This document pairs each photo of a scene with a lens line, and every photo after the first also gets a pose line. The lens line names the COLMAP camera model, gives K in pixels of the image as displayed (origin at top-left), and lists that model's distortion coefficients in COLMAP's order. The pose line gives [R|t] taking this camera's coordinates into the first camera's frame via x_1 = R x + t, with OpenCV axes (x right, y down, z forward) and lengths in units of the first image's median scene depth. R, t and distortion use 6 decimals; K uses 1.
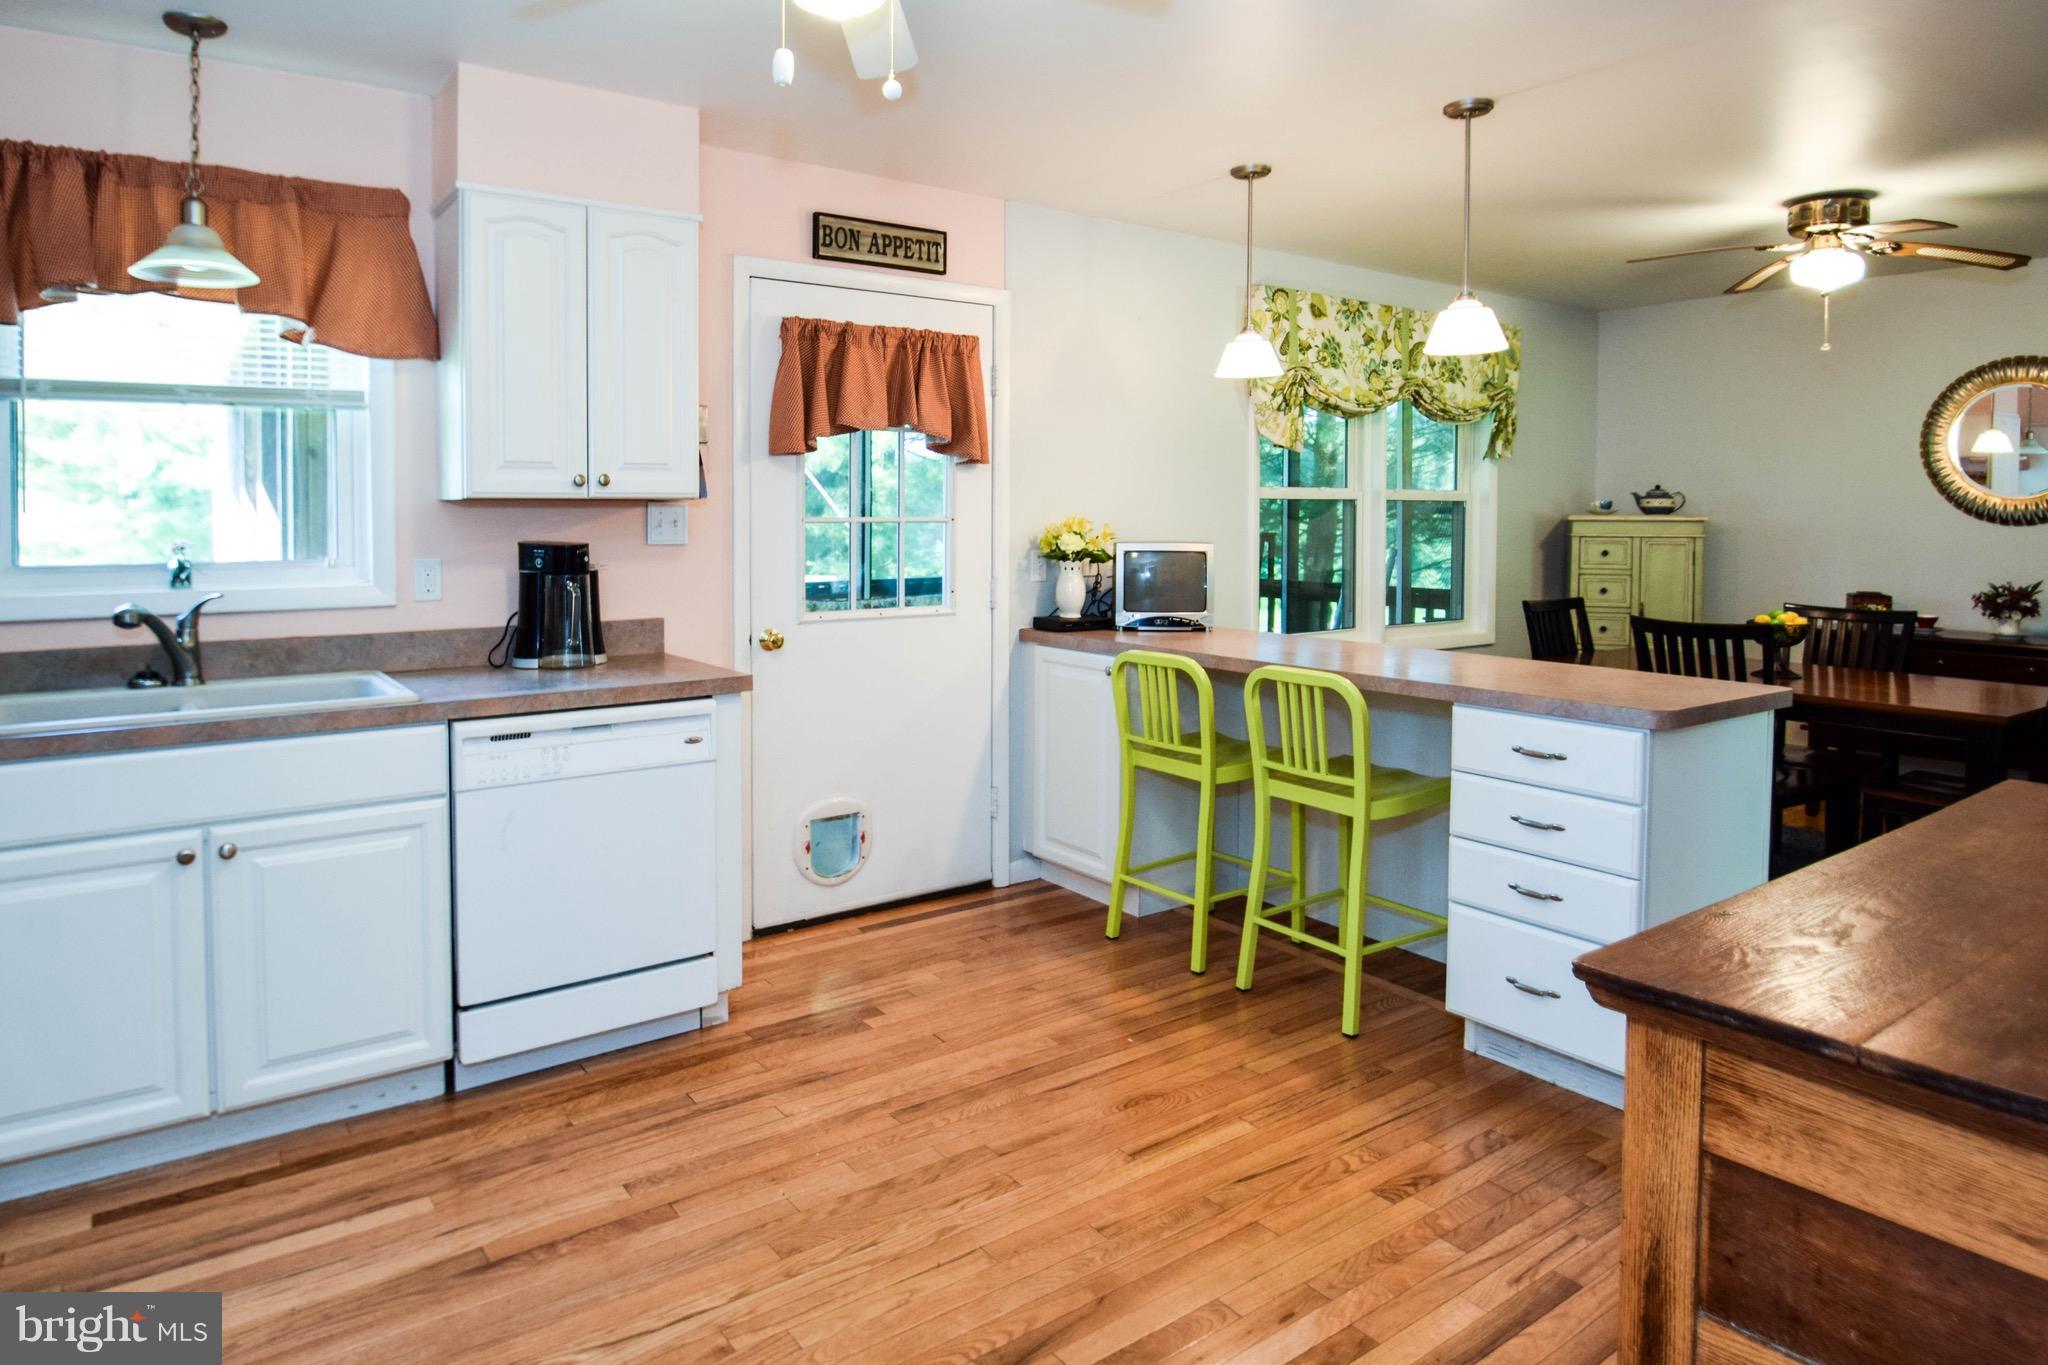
lens RADIAL K [[1263.1, 0, 1007.1], [0, 1263.1, 688.4], [0, 0, 1]] dist [0.001674, 0.006644]
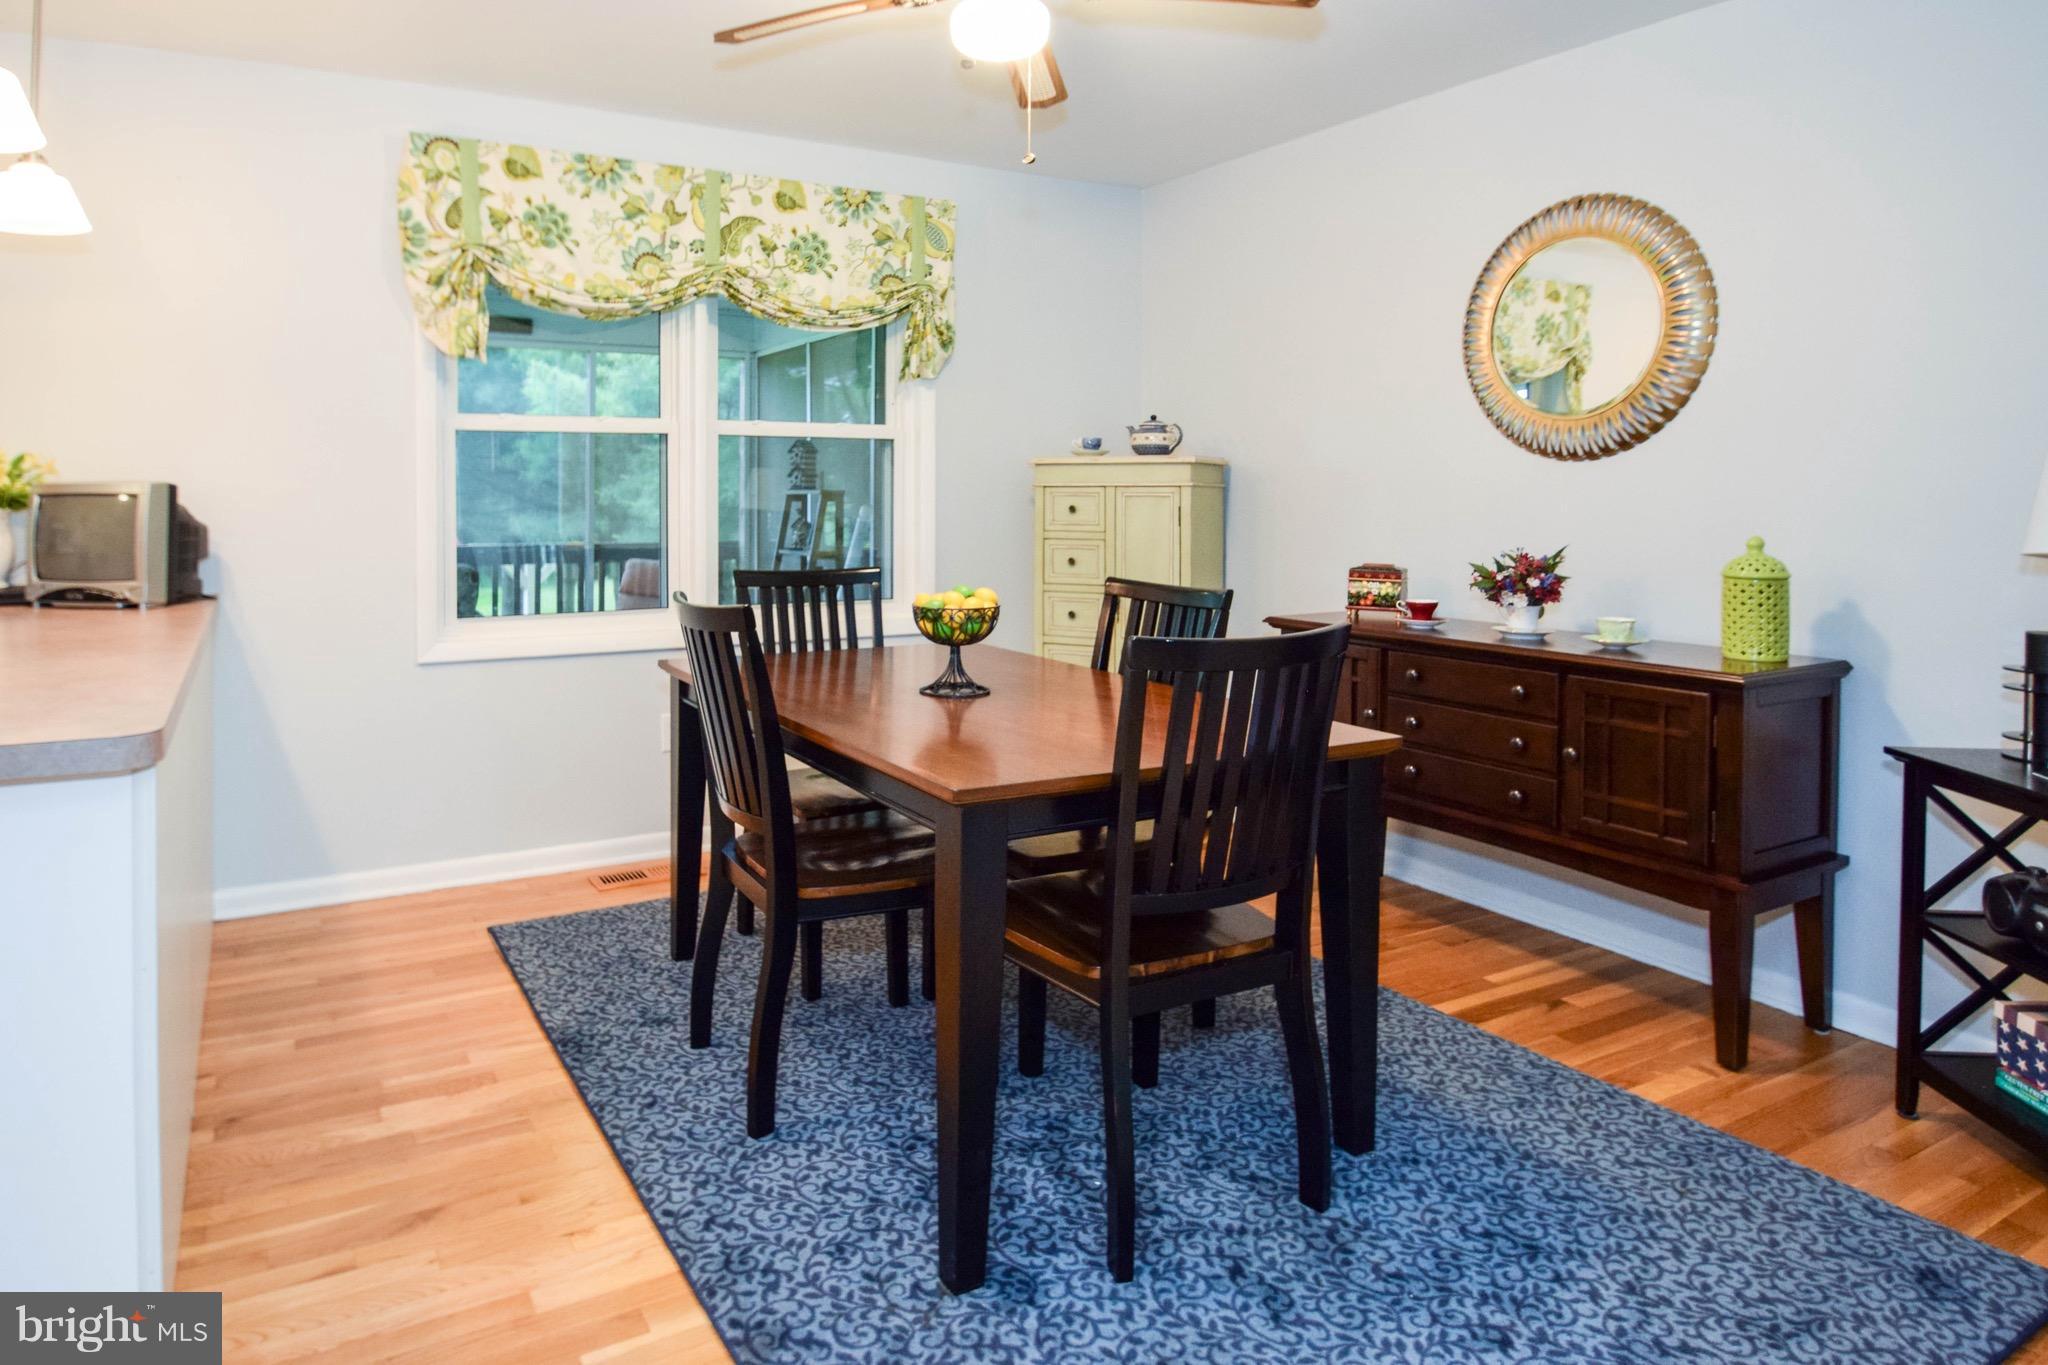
lens RADIAL K [[1263.1, 0, 1012.5], [0, 1263.1, 614.1], [0, 0, 1]] dist [0.001674, 0.006644]
pose [[0.990295, 0.012588, -0.138408, 0.589142], [-0.018580, 0.998941, -0.042087, -0.018070], [0.137731, 0.044250, 0.989481, 0.313988]]
